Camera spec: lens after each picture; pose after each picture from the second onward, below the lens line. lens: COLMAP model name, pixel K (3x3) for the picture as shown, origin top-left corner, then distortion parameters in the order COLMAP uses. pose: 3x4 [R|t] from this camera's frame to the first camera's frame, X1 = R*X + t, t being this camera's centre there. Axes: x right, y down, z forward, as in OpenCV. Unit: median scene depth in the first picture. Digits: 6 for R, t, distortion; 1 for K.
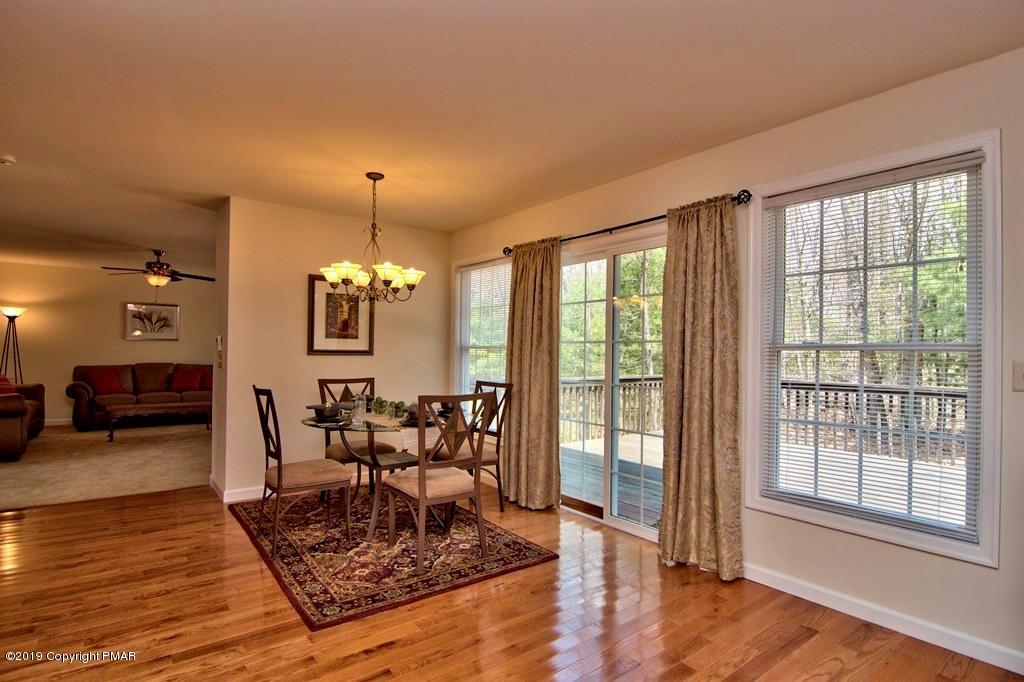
lens RADIAL K [[515.5, 0, 509.3], [0, 515.5, 346.4], [0, 0, 1]] dist [-0.022620, -0.000613]
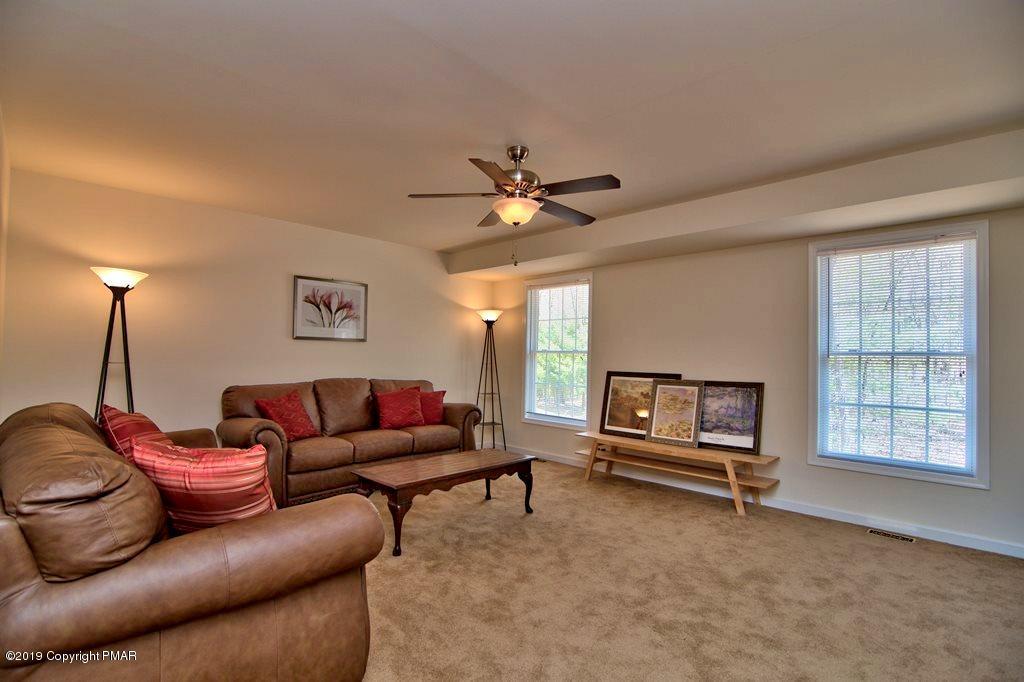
lens RADIAL K [[471.9, 0, 512.0], [0, 471.9, 341.0], [0, 0, 1]] dist [-0.000015, -0.000165]
pose [[0.993731, 0.005733, 0.111646, -1.397493], [-0.003164, 0.999726, -0.023179, 0.003053], [-0.111749, 0.022680, 0.993478, 1.066523]]
